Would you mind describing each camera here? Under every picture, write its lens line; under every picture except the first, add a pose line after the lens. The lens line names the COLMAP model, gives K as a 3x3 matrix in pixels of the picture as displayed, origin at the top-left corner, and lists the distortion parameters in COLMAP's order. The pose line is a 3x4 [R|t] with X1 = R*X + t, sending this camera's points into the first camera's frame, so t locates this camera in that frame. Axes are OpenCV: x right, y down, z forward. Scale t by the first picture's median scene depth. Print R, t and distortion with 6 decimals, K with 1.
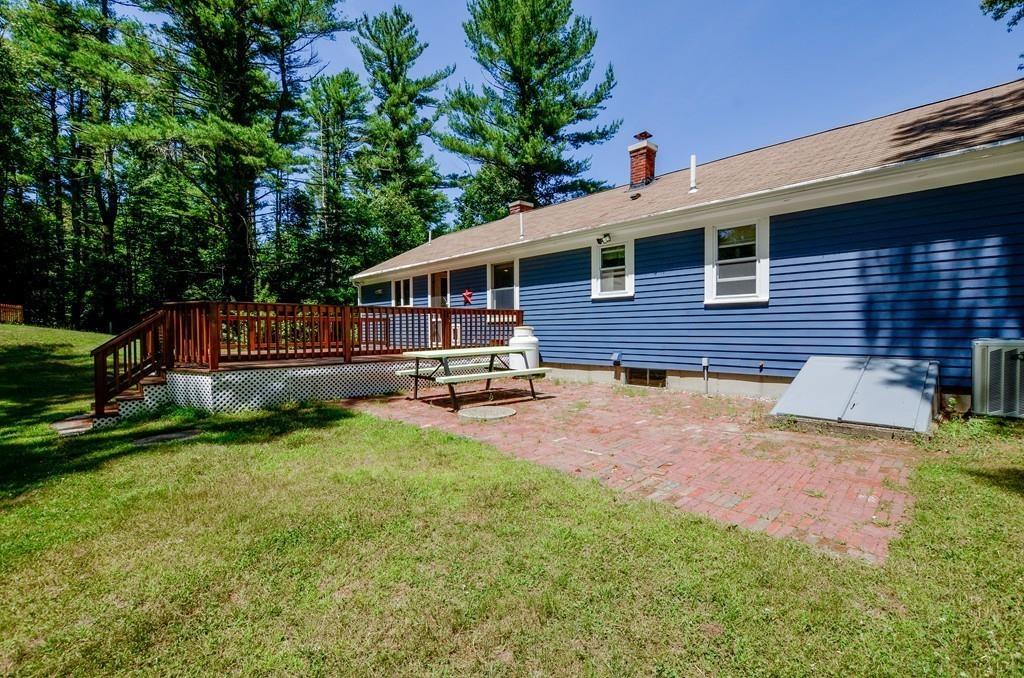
lens RADIAL K [[449.0, 0, 515.6], [0, 449.0, 342.3], [0, 0, 1]] dist [-0.031109, 0.000359]
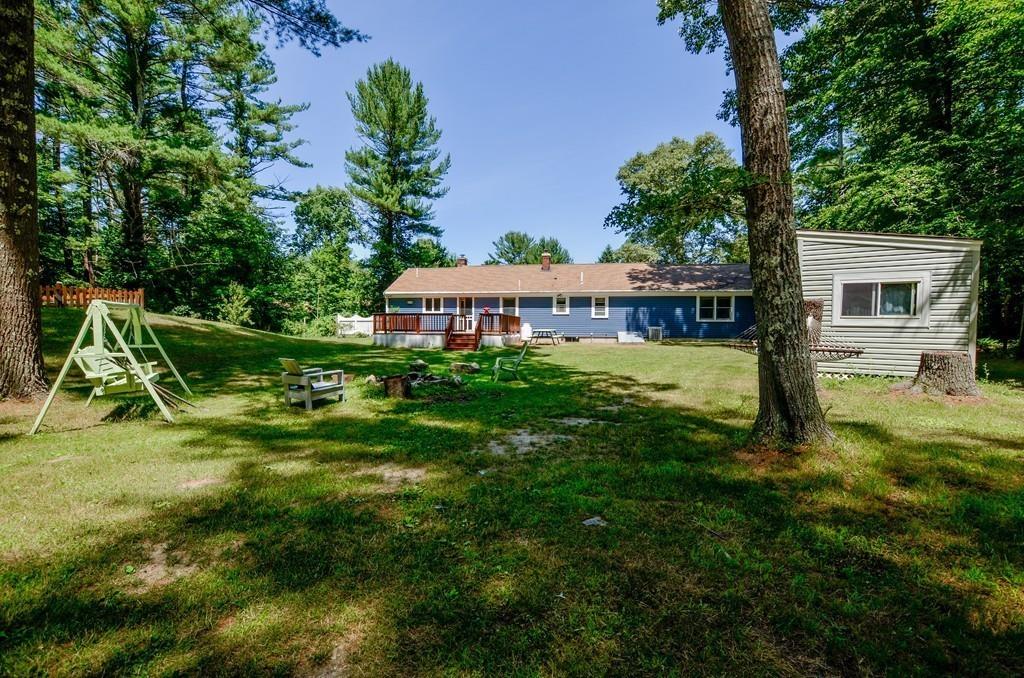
lens RADIAL K [[474.0, 0, 512.5], [0, 474.0, 342.6], [0, 0, 1]] dist [-0.025981, 0.001089]
pose [[0.793812, 0.002599, 0.608158, -0.598428], [0.003893, 0.999949, -0.009356, 0.036569], [-0.608151, 0.009795, 0.793761, -0.408129]]
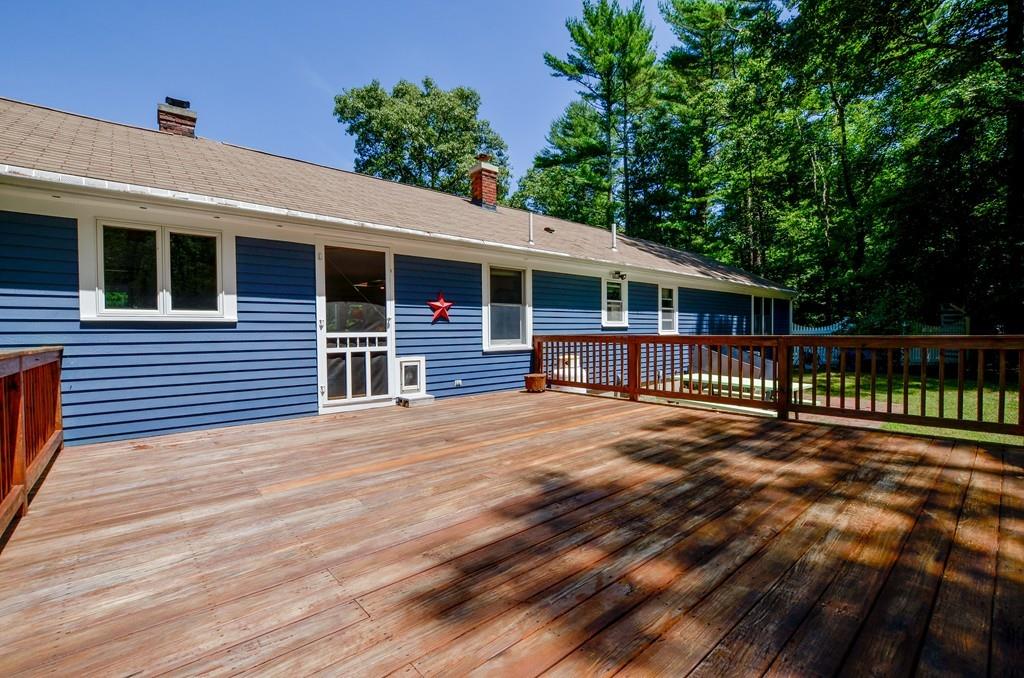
lens RADIAL K [[447.7, 0, 512.0], [0, 447.7, 339.0], [0, 0, 1]] dist [-0.029030, 0.000042]
pose [[0.041038, -0.008680, 0.999120, -0.274999], [0.038467, 0.999235, 0.007101, -0.026330], [-0.998417, 0.038141, 0.041340, 0.357931]]
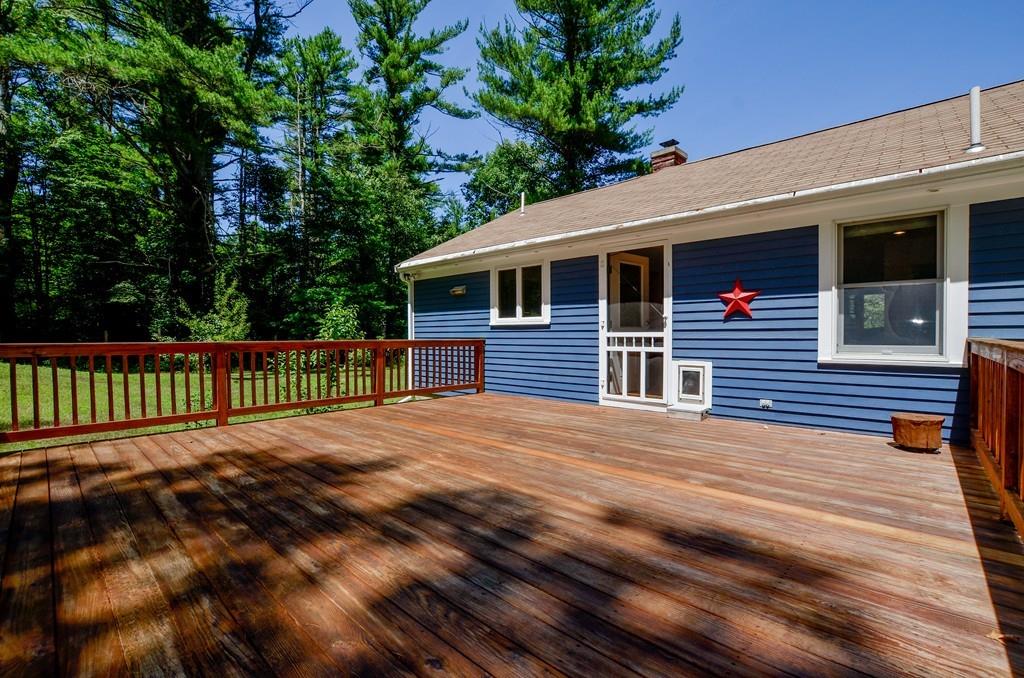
lens RADIAL K [[447.7, 0, 512.0], [0, 447.7, 339.0], [0, 0, 1]] dist [-0.029030, 0.000042]
pose [[0.997452, 0.001728, 0.071324, -0.145461], [-0.000461, 0.999842, -0.017777, -0.023774], [-0.071343, 0.017699, 0.997295, 0.235857]]
